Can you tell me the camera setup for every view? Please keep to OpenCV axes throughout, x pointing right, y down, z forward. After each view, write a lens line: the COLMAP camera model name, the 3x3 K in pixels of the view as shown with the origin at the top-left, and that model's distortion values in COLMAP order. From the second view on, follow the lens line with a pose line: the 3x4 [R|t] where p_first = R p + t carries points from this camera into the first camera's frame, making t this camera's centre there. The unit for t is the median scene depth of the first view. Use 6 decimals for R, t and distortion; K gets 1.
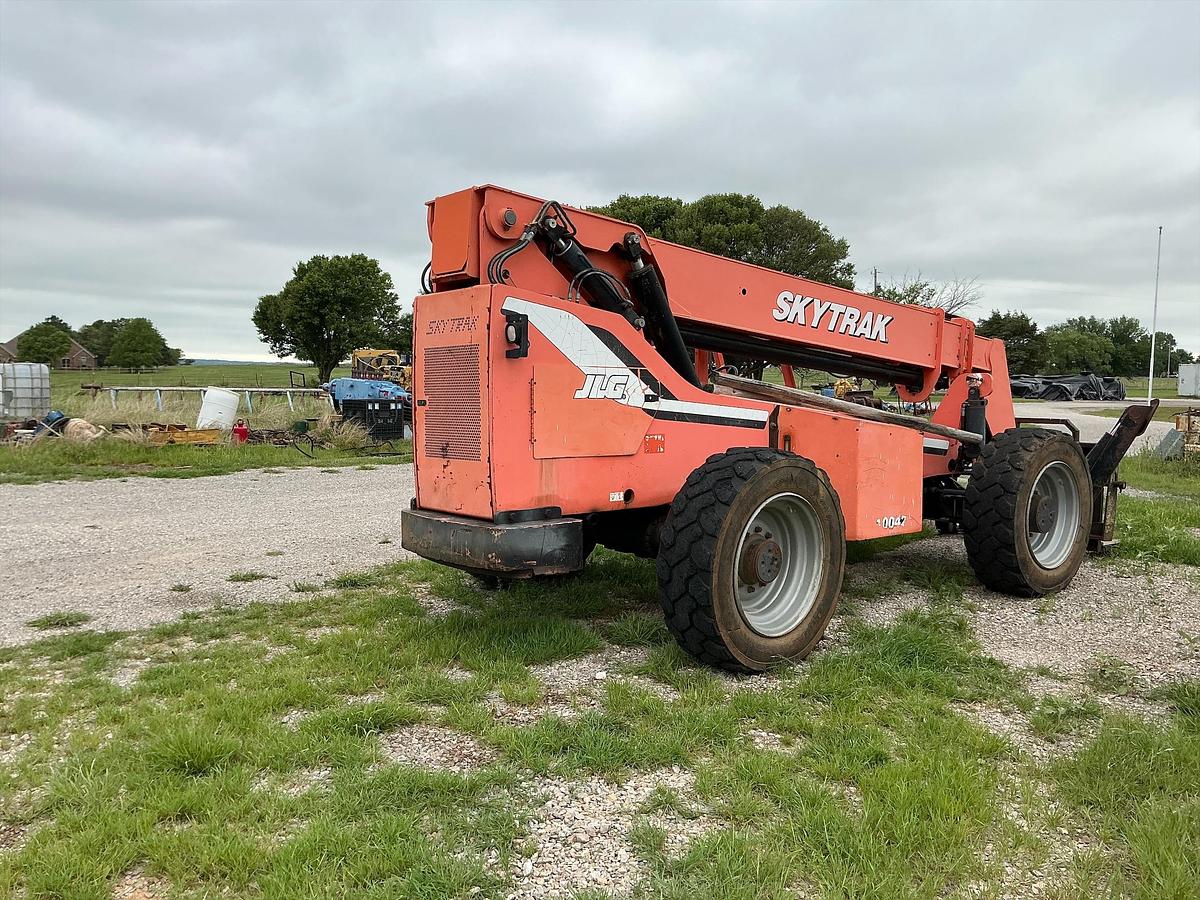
lens RADIAL K [[991.6, 0, 600.0], [0, 991.6, 450.0], [0, 0, 1]] dist [0.076715, -0.121010]
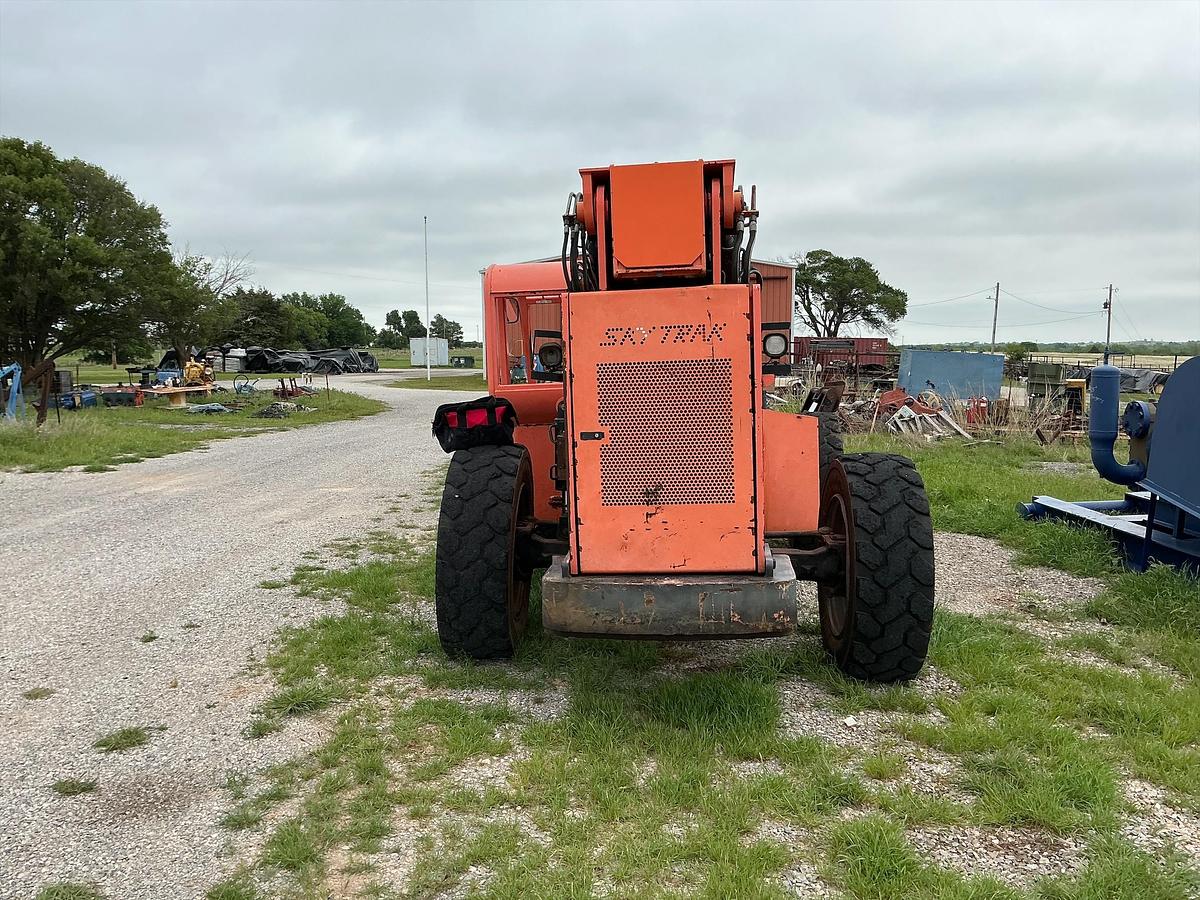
lens RADIAL K [[991.6, 0, 600.0], [0, 991.6, 450.0], [0, 0, 1]] dist [0.076715, -0.121010]
pose [[0.718613, -0.090498, 0.689497, -0.694390], [0.072028, 0.995850, 0.055638, -0.078056], [-0.691670, 0.009680, 0.722148, 0.448991]]
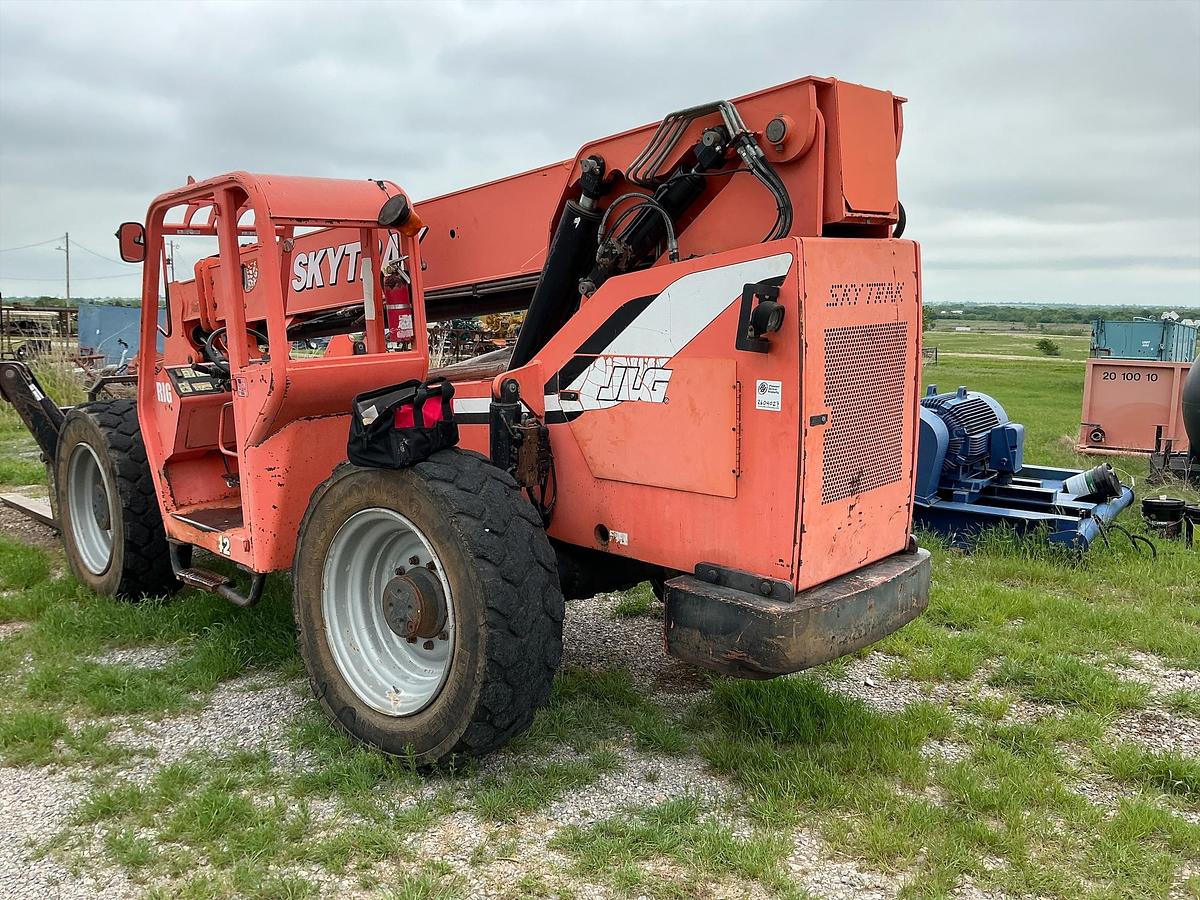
lens RADIAL K [[991.6, 0, 600.0], [0, 991.6, 450.0], [0, 0, 1]] dist [0.076715, -0.121010]
pose [[-0.105915, -0.161029, 0.981250, -0.759060], [0.072321, 0.982940, 0.169113, -0.140924], [-0.991742, 0.088877, -0.092463, 1.185688]]
